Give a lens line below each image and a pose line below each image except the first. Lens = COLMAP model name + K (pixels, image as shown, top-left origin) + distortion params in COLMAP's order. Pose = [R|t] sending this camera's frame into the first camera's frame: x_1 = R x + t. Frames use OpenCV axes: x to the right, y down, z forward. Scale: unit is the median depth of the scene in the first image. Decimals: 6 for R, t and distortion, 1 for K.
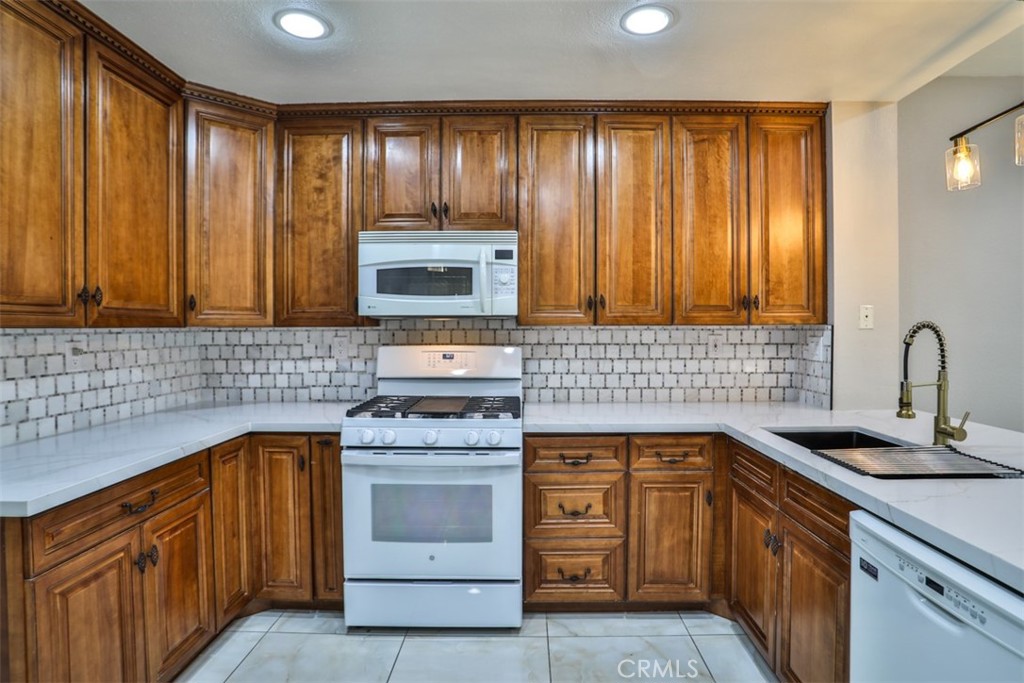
lens RADIAL K [[524.1, 0, 516.7], [0, 524.1, 334.2], [0, 0, 1]] dist [-0.067651, 0.031051]
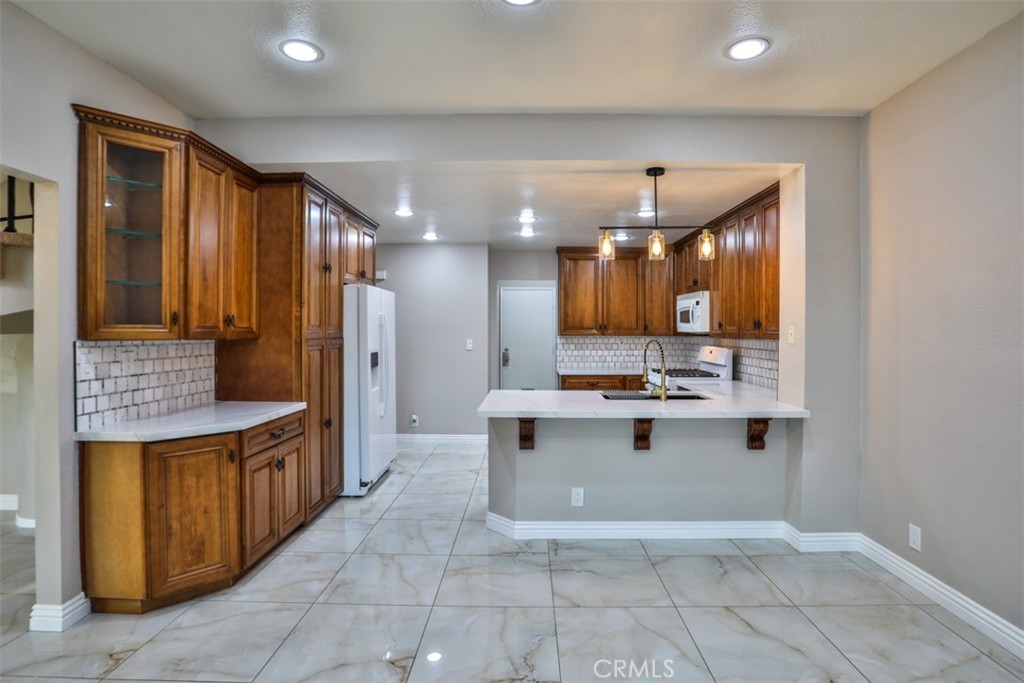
lens RADIAL K [[524.1, 0, 516.7], [0, 524.1, 334.2], [0, 0, 1]] dist [-0.067651, 0.031051]
pose [[-0.002154, 0.010789, -0.999939, 1.982079], [-0.013531, 0.999850, 0.010817, -0.039601], [0.999906, 0.013554, -0.002007, 0.279360]]
